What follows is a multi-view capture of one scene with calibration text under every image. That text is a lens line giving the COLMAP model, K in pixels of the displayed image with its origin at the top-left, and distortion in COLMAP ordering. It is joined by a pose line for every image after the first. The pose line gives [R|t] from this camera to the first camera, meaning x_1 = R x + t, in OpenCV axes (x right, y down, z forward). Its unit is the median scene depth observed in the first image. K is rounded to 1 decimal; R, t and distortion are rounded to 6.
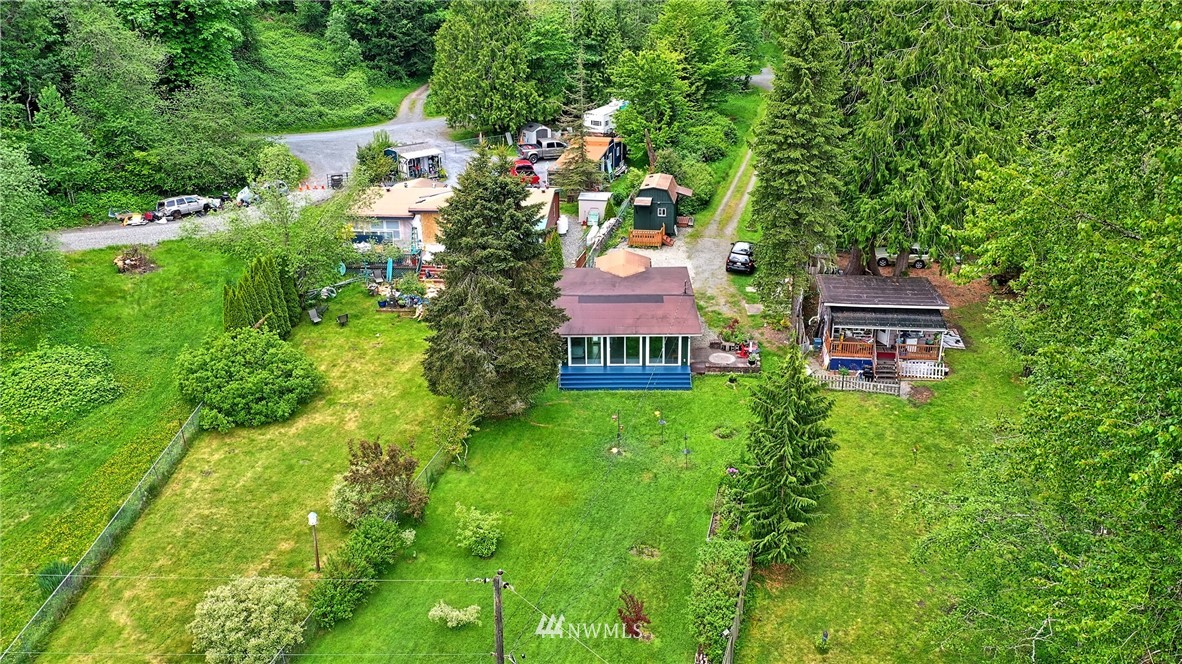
lens RADIAL K [[975.7, 0, 587.6], [0, 975.7, 334.6], [0, 0, 1]] dist [-0.005646, 0.021305]
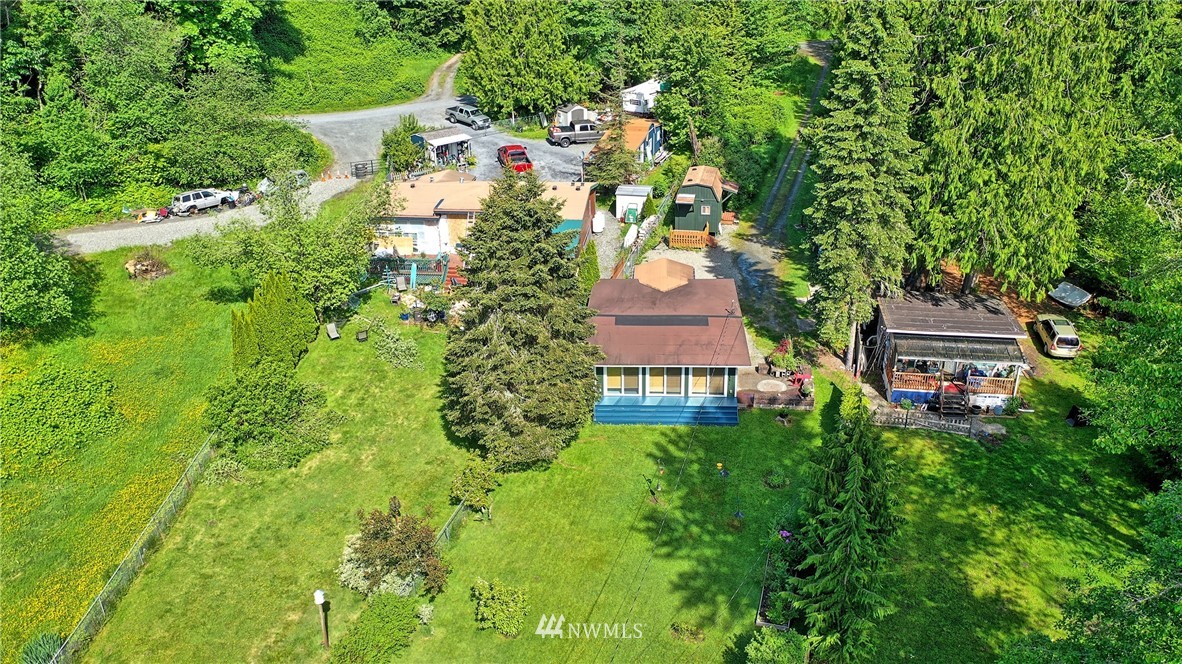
lens RADIAL K [[975.7, 0, 582.6], [0, 975.7, 328.3], [0, 0, 1]] dist [-0.005646, 0.021305]
pose [[0.999130, 0.009218, -0.040677, -0.002364], [-0.007478, 0.999058, 0.042736, -0.059853], [0.041033, -0.042395, 0.998258, 0.072073]]
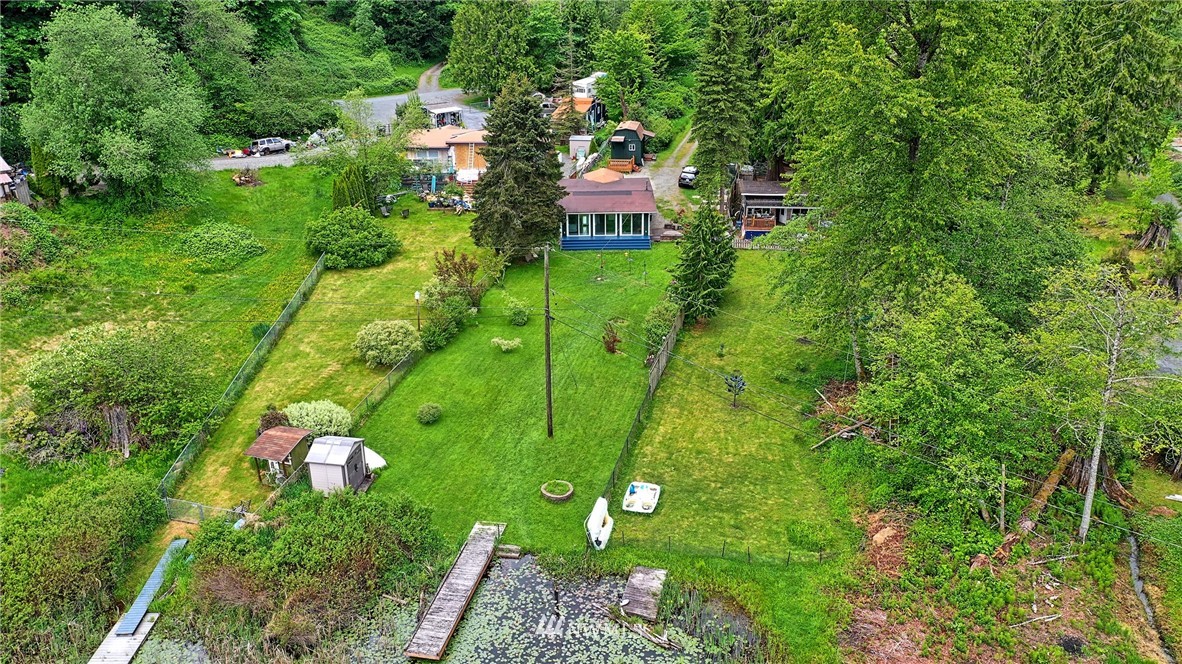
lens RADIAL K [[975.7, 0, 592.1], [0, 975.7, 332.2], [0, 0, 1]] dist [-0.005646, 0.021305]
pose [[0.999667, -0.007433, 0.024717, -0.016052], [0.007547, 0.999961, -0.004547, 0.154757], [-0.024683, 0.004732, 0.999684, -0.390888]]
